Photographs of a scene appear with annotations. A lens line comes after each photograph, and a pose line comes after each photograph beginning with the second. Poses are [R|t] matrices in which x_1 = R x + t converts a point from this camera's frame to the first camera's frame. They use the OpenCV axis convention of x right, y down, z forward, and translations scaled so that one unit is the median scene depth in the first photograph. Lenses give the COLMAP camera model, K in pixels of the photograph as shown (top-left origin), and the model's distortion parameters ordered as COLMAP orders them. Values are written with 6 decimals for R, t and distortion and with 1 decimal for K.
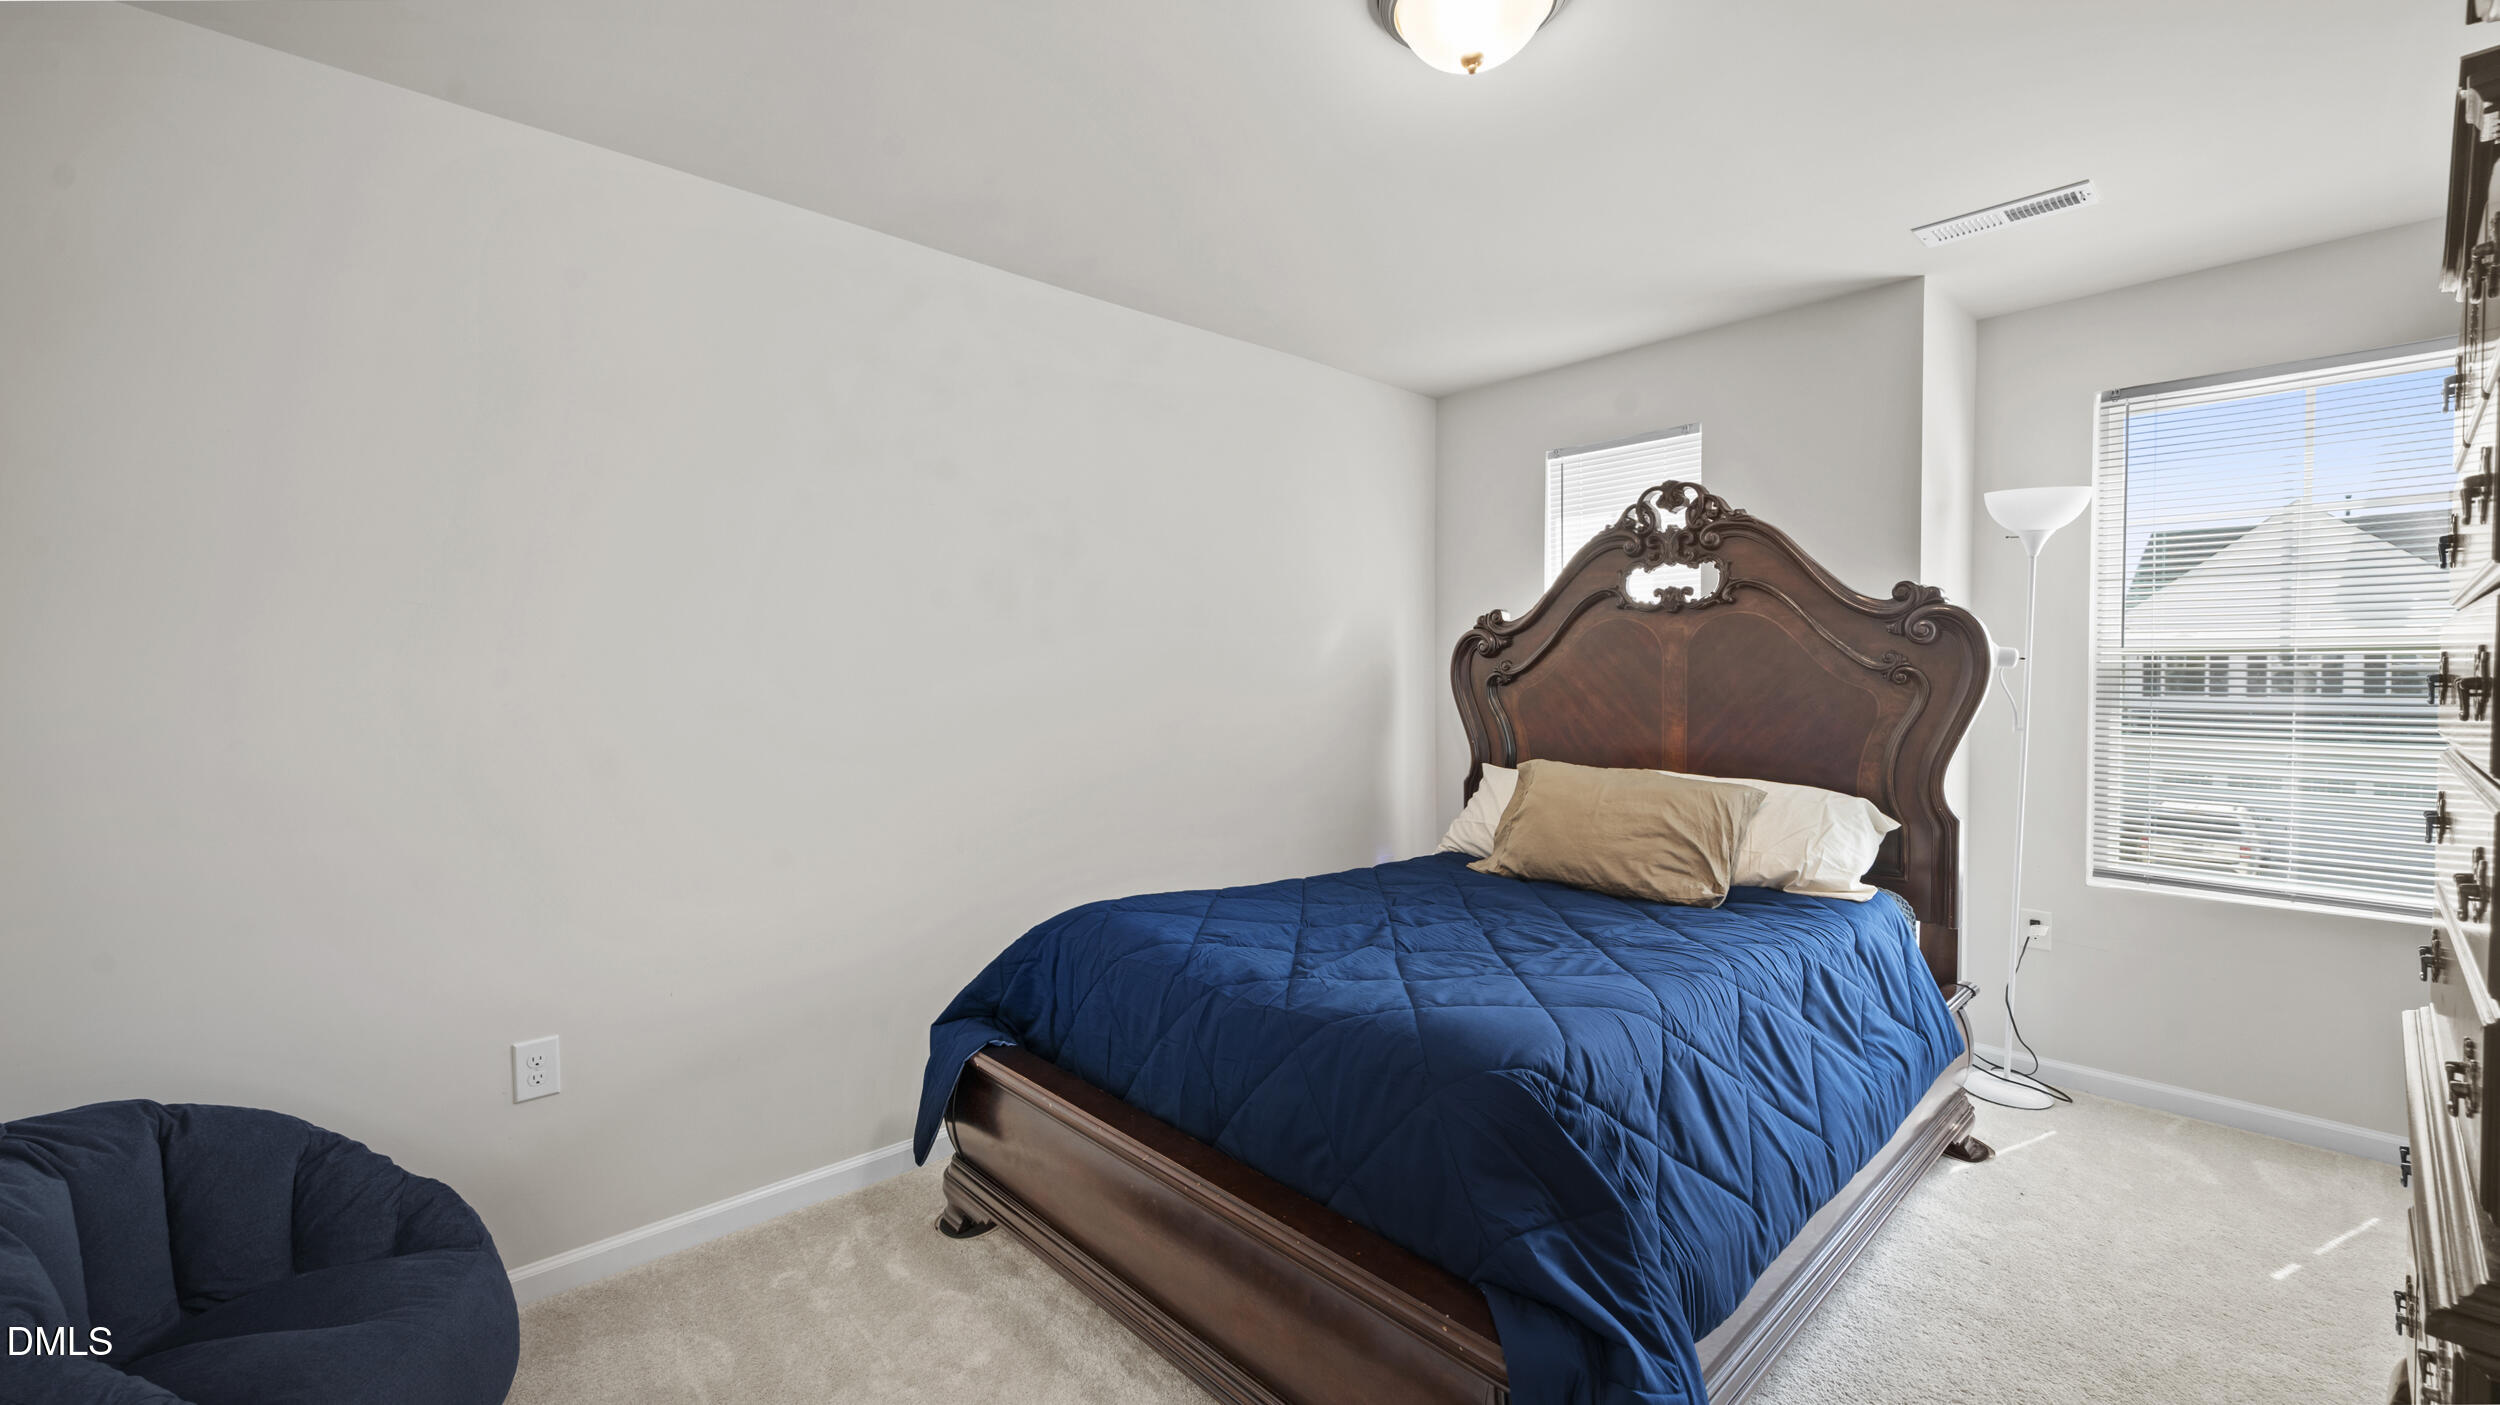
lens RADIAL K [[1012.0, 0, 1250.0], [0, 1012.0, 702.5], [0, 0, 1]] dist [0.000565, 0.000026]
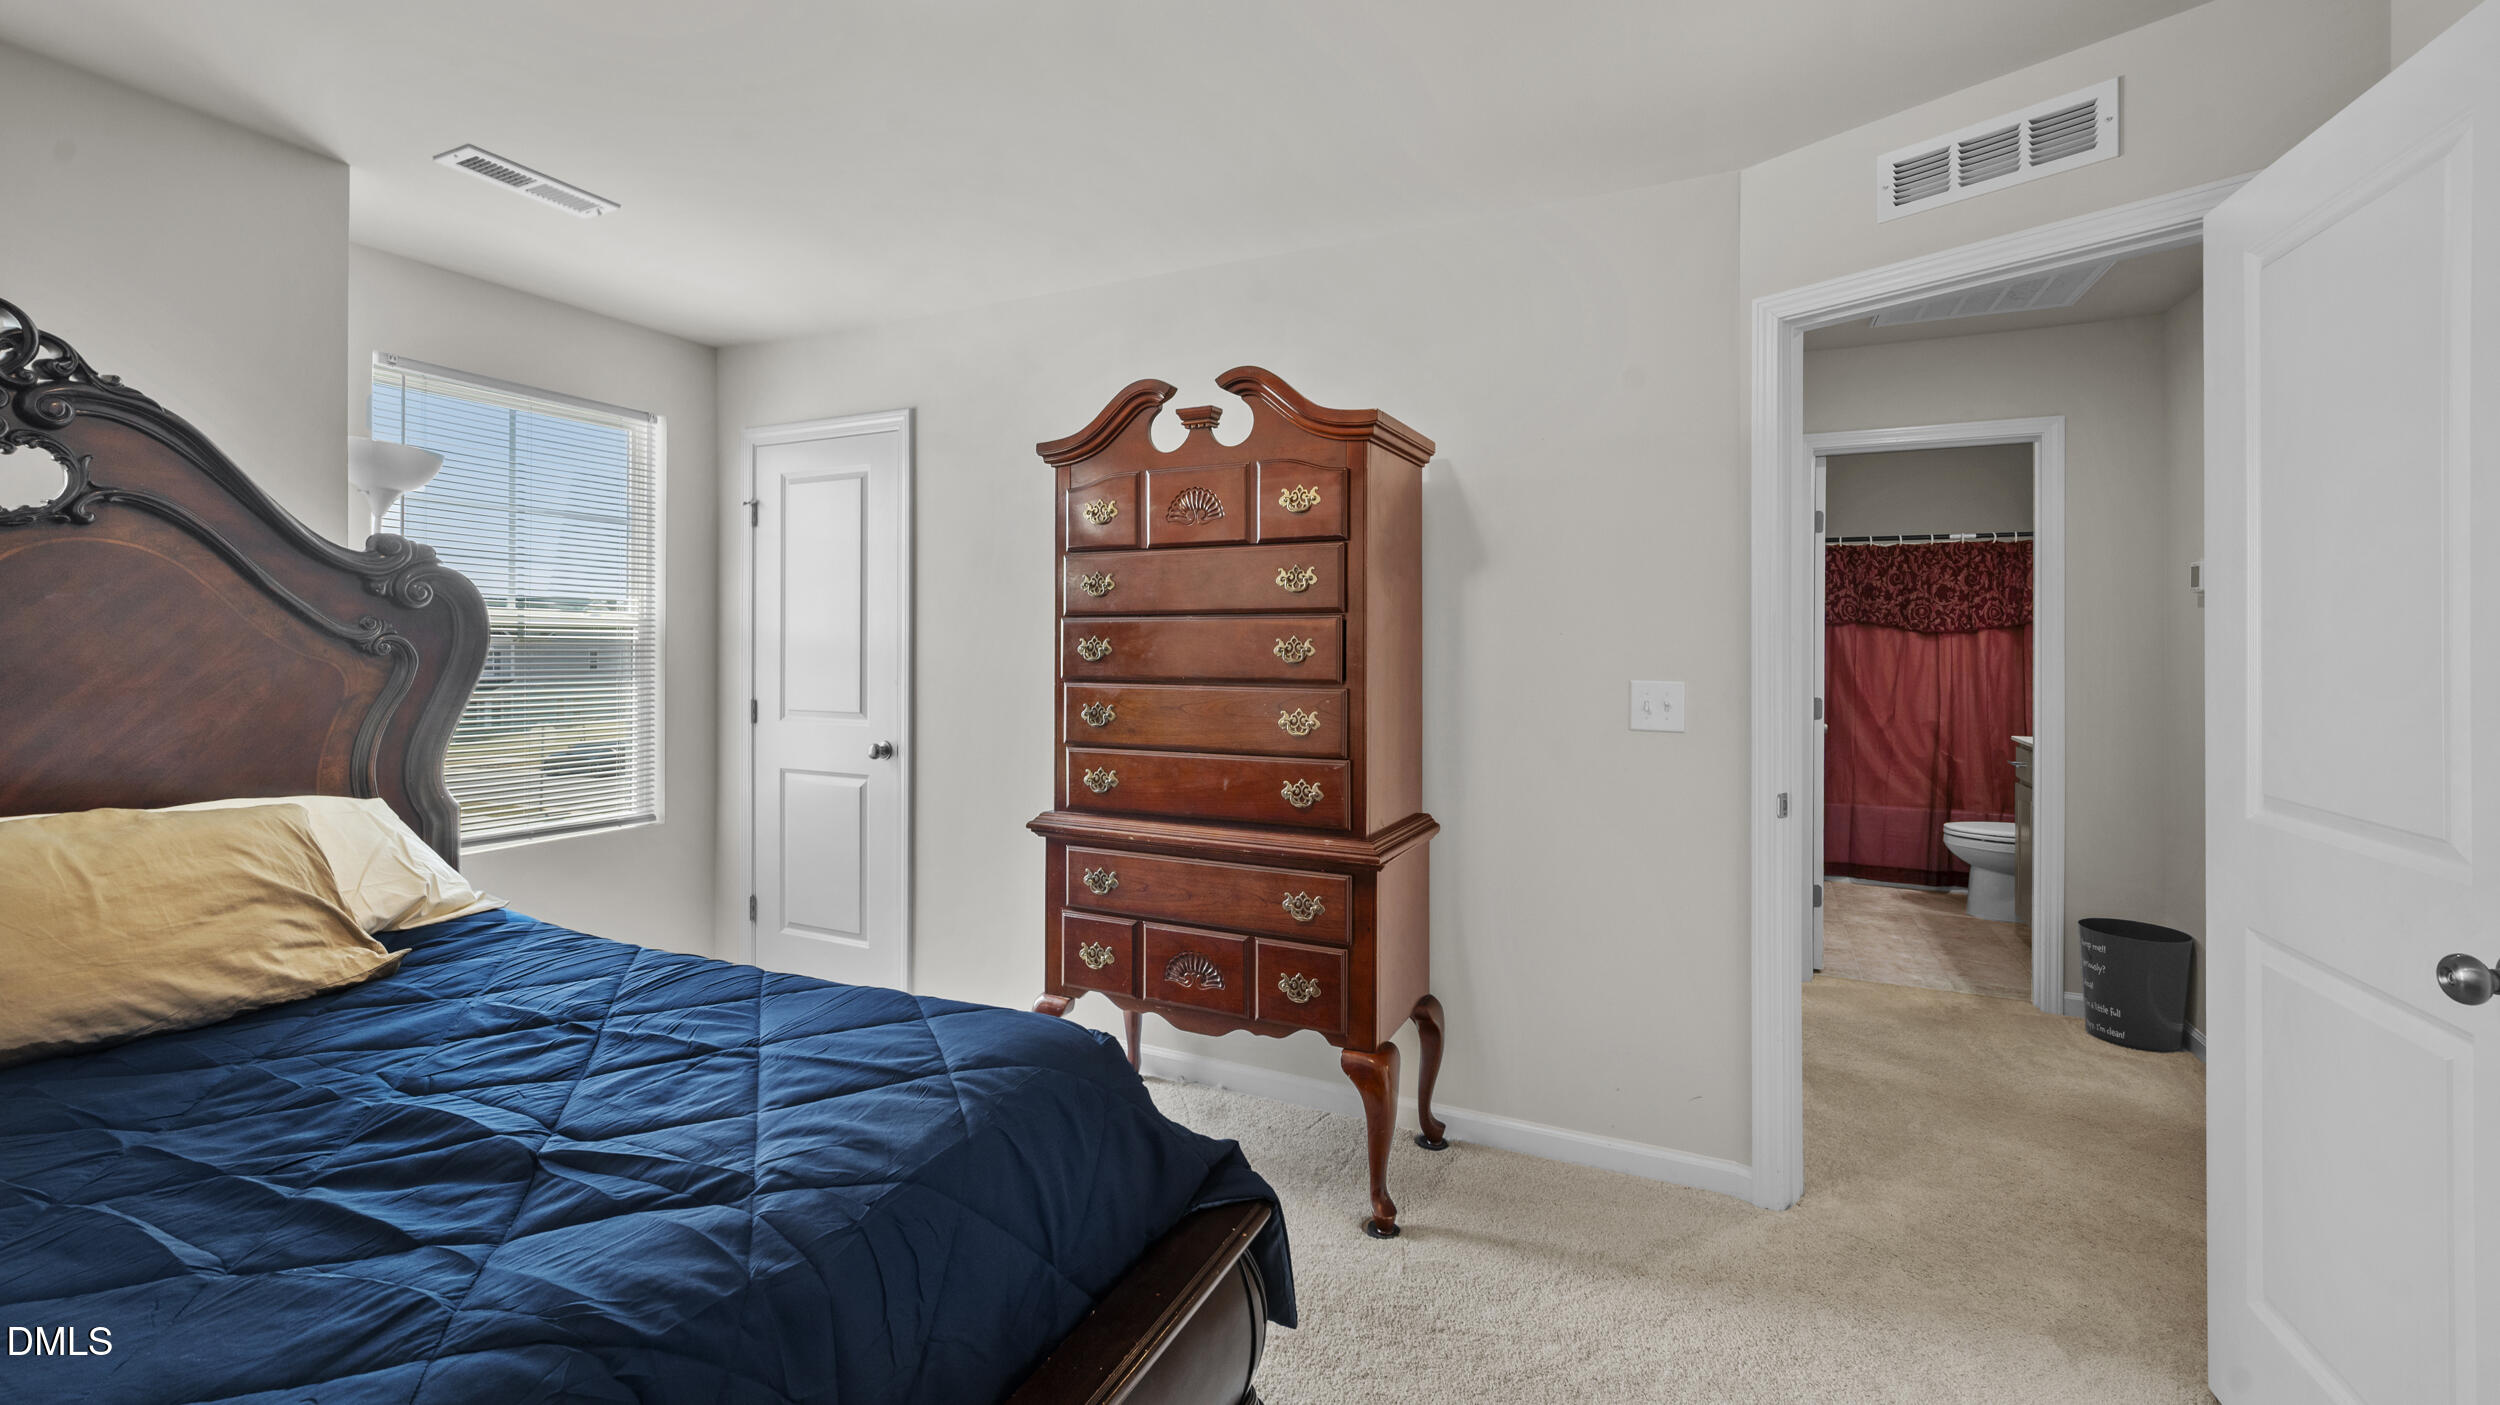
lens RADIAL K [[1016.9, 0, 1248.4], [0, 1016.9, 638.7], [0, 0, 1]] dist [-0.000769, -0.000074]
pose [[-0.376966, 0.011128, 0.926160, -0.400618], [0.021023, 0.999773, -0.003456, -0.014385], [-0.925989, 0.018167, -0.377114, 0.663143]]
